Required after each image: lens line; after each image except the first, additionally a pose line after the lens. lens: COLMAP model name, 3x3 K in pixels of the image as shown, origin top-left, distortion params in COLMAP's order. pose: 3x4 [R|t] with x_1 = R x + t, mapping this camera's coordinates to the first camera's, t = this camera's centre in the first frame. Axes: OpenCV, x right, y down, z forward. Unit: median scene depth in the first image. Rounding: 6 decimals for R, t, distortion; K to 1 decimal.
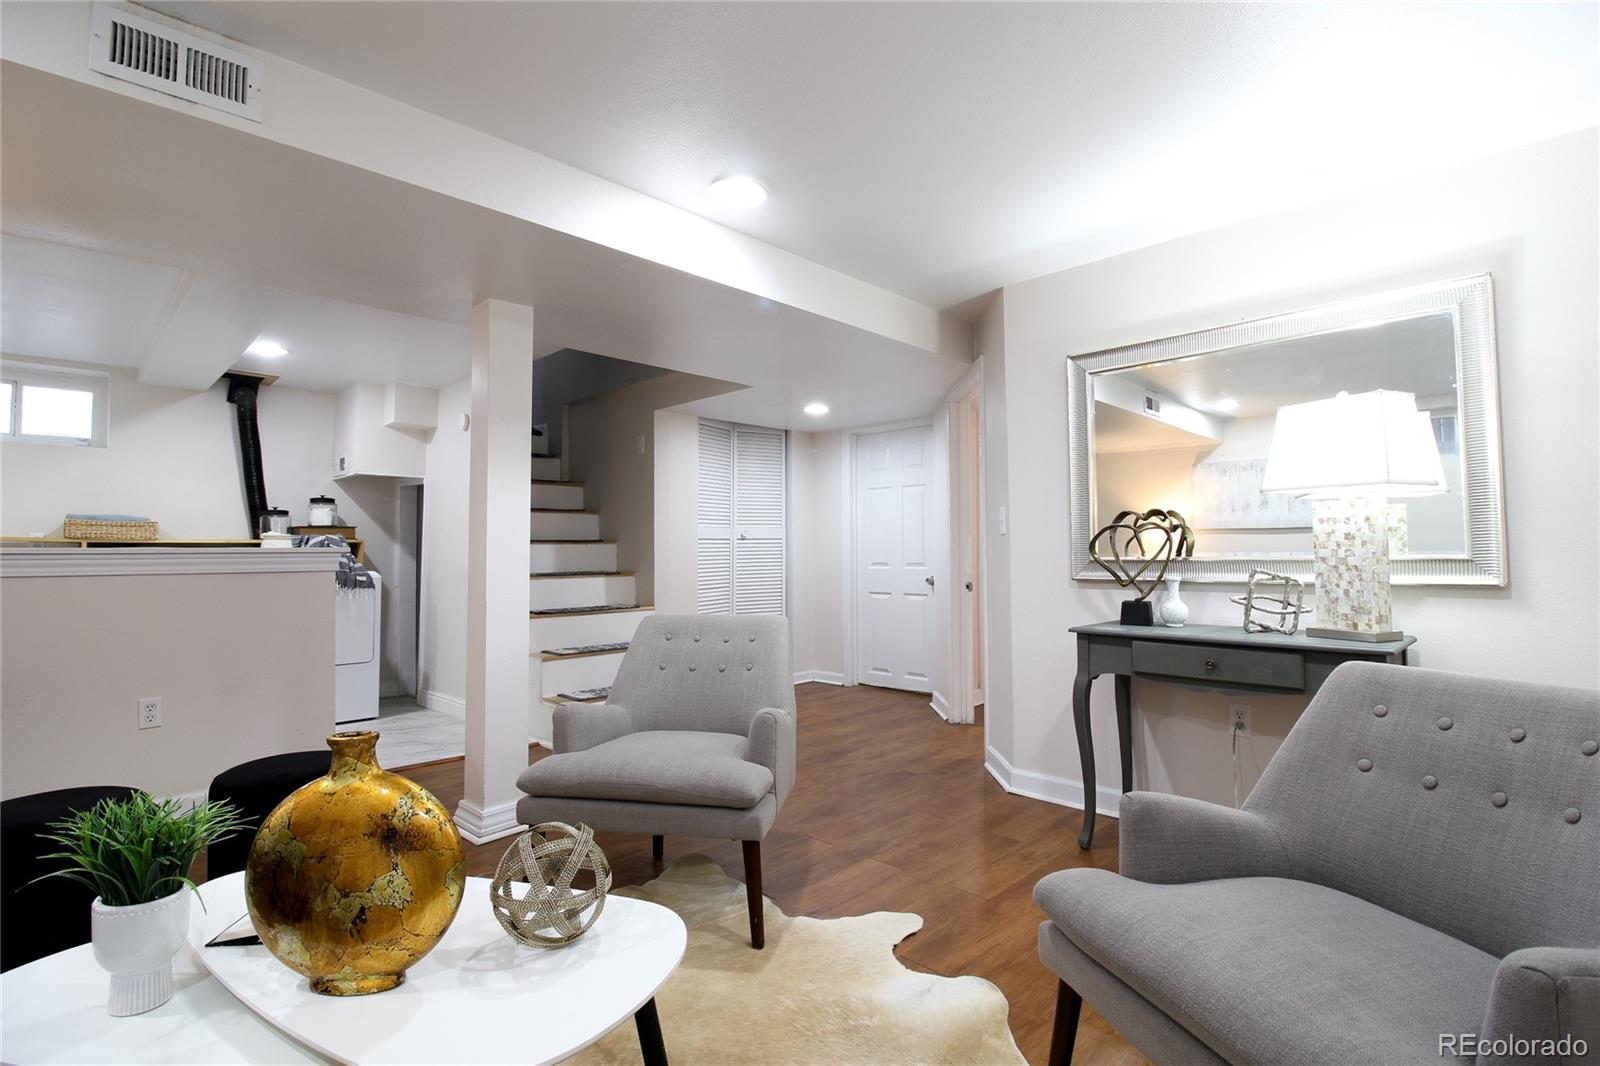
lens RADIAL K [[745.4, 0, 828.6], [0, 745.4, 512.2], [0, 0, 1]] dist [0.000118, -0.000012]
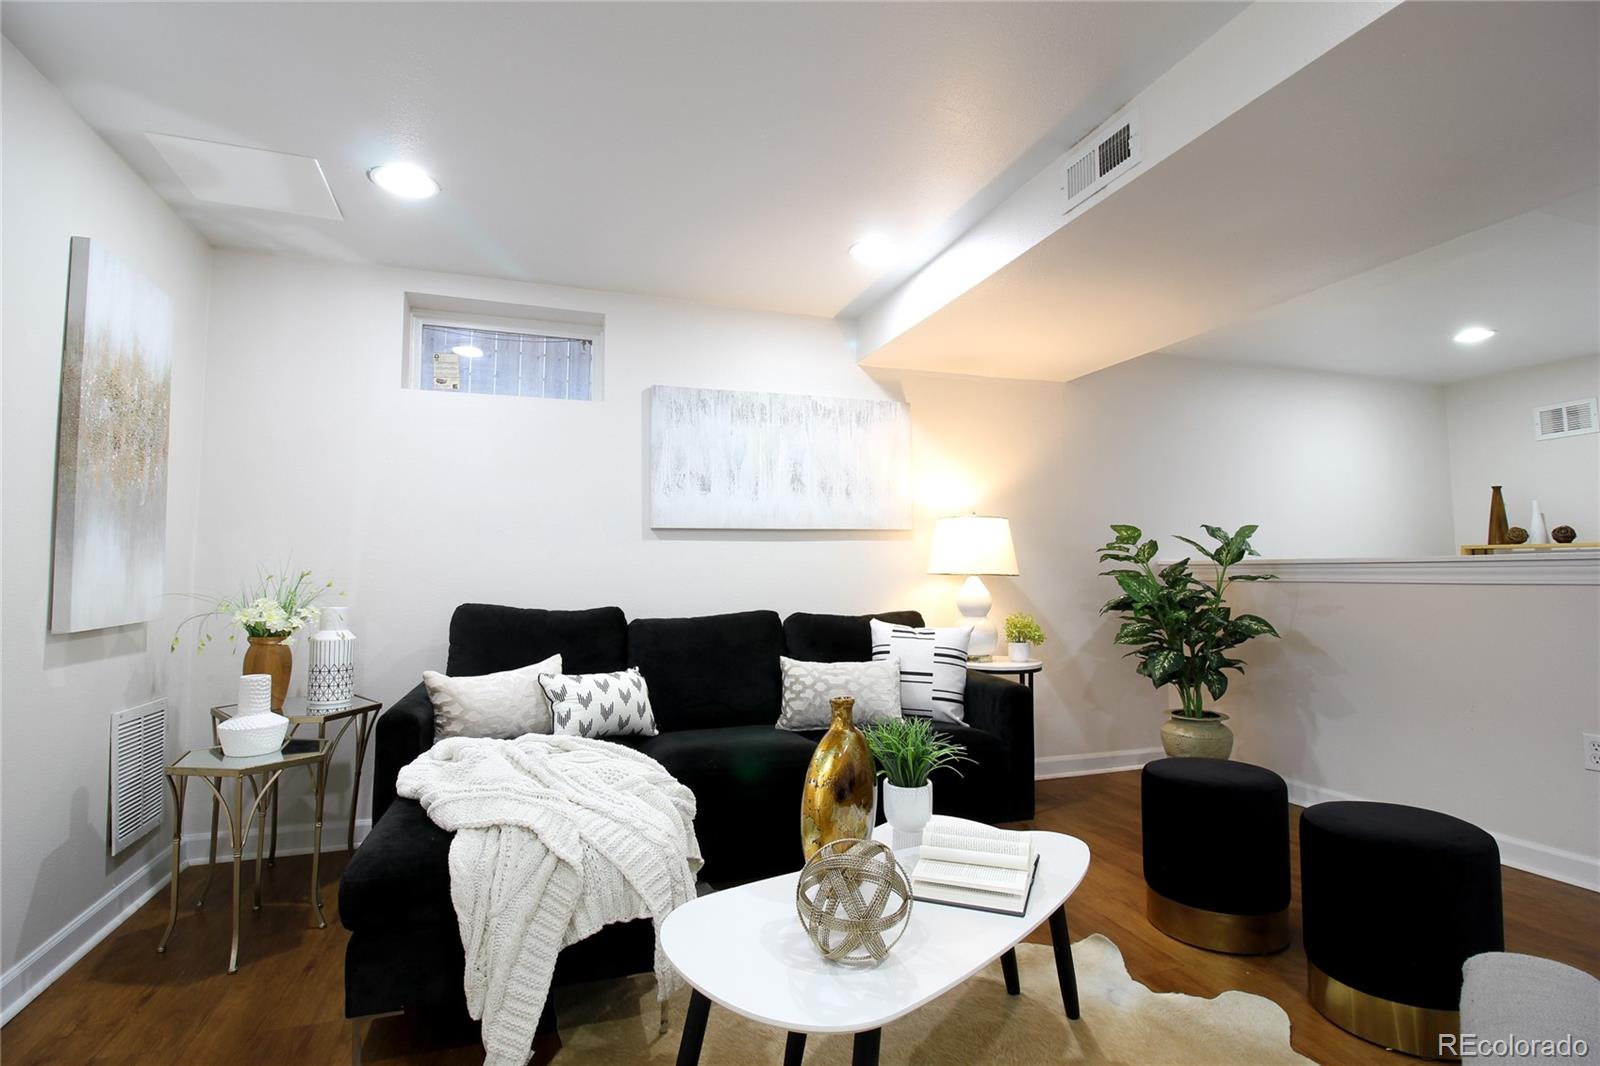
lens RADIAL K [[787.7, 0, 795.2], [0, 787.7, 517.5], [0, 0, 1]] dist [0.013949, 0.000117]
pose [[-0.464627, -0.049476, -0.884123, 0.320054], [0.046875, 0.995664, -0.080352, 0.044562], [0.884265, -0.078777, -0.460293, 0.769821]]
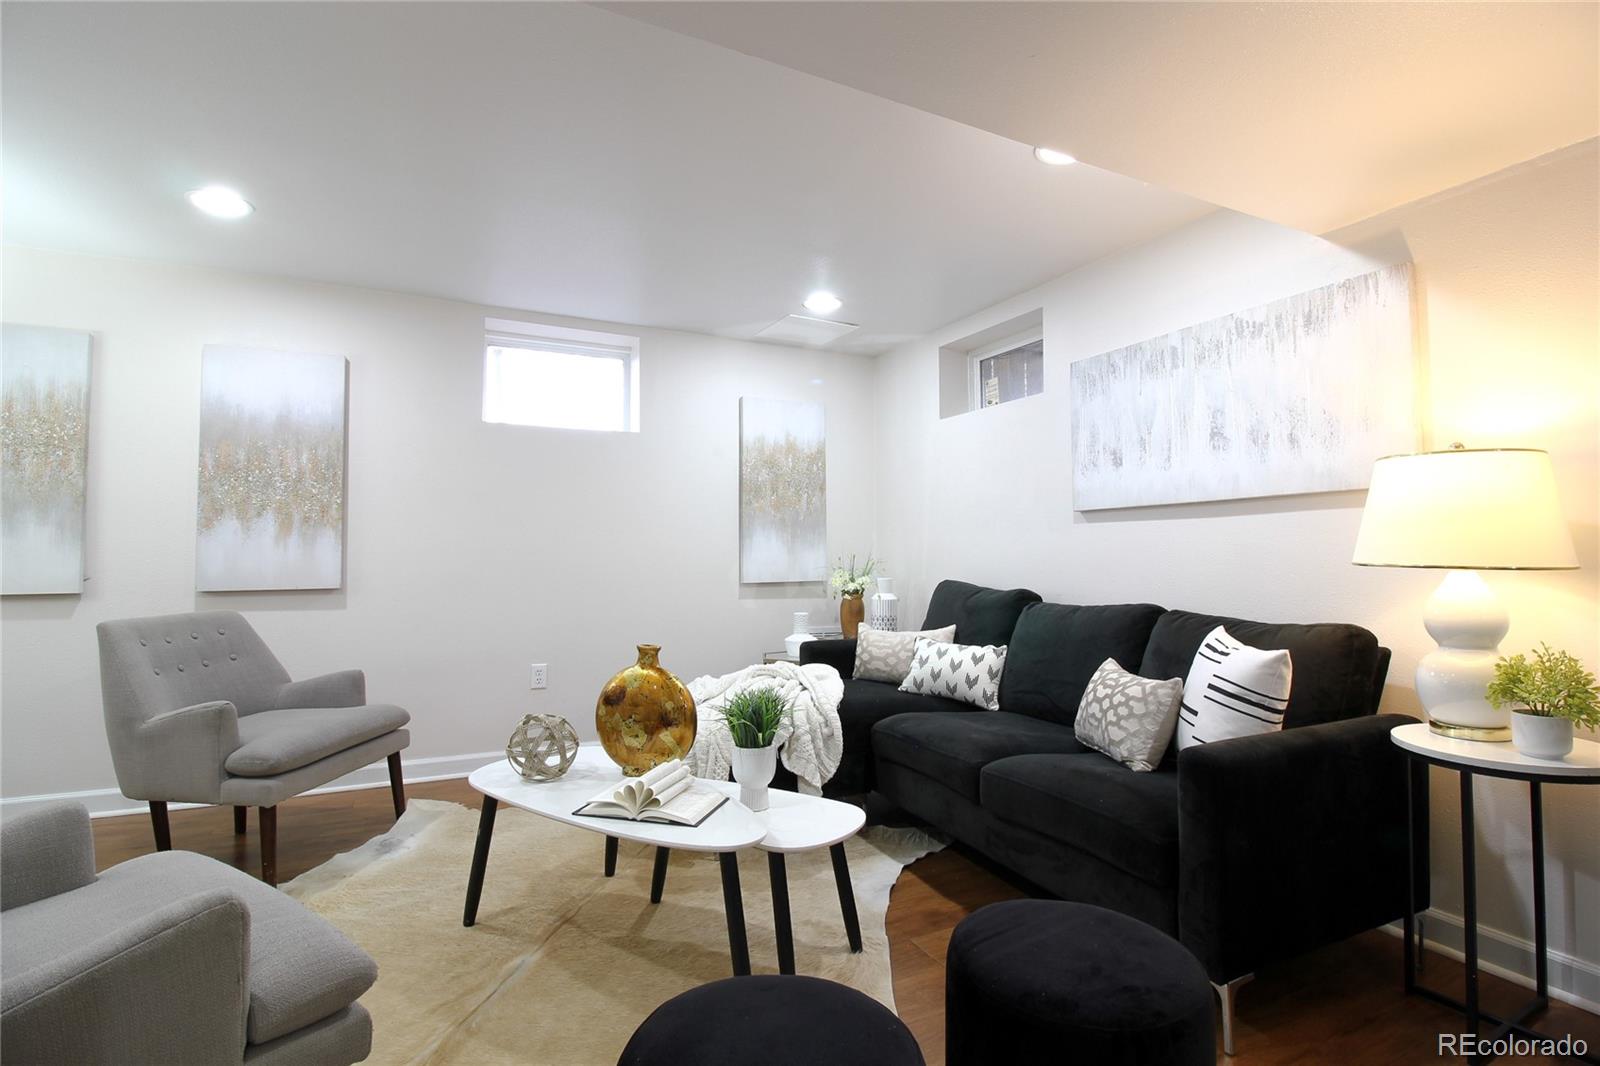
lens RADIAL K [[779.0, 0, 800.0], [0, 779.0, 533.0], [0, 0, 1]] dist [0.000610, -0.000064]
pose [[-0.937387, 0.017393, 0.347855, -0.822553], [-0.009623, 0.997078, -0.075786, 0.081799], [-0.348156, -0.074388, -0.934480, 1.311083]]
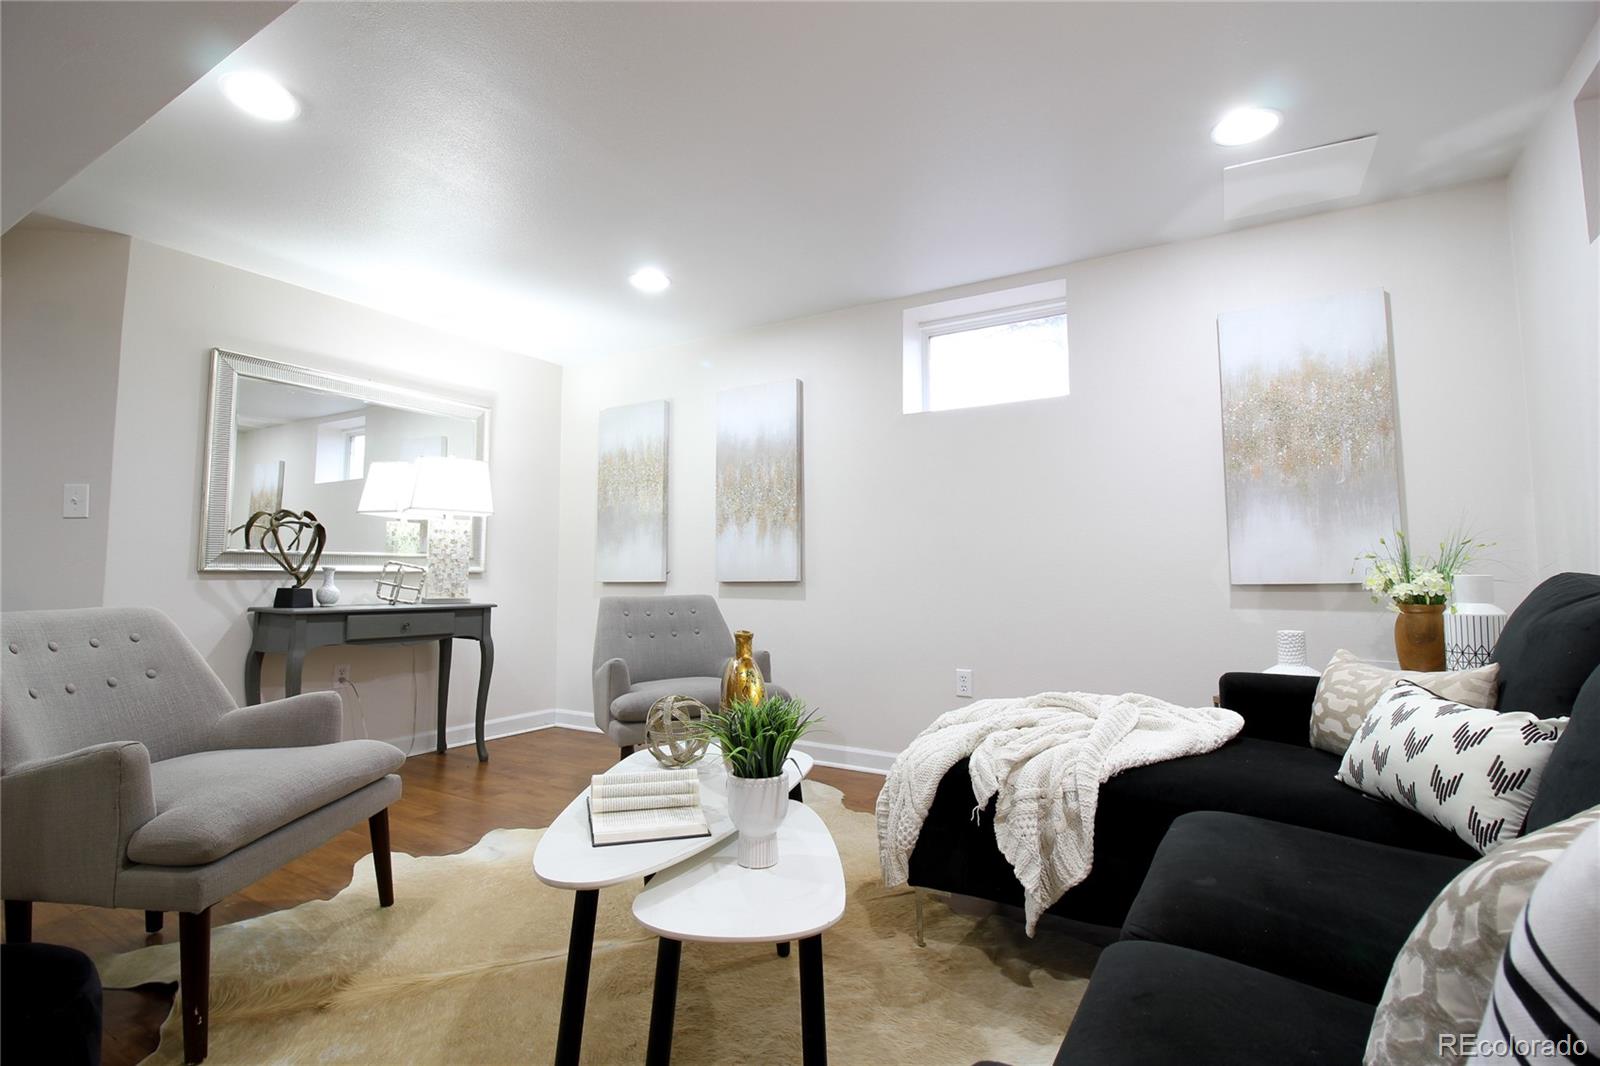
lens RADIAL K [[770.8, 0, 784.7], [0, 770.8, 515.4], [0, 0, 1]] dist [-0.000742, -0.000649]
pose [[-0.203218, 0.086286, 0.975324, -1.112481], [-0.046693, 0.994122, -0.097678, 0.105145], [-0.978019, -0.065390, -0.197995, 0.601855]]
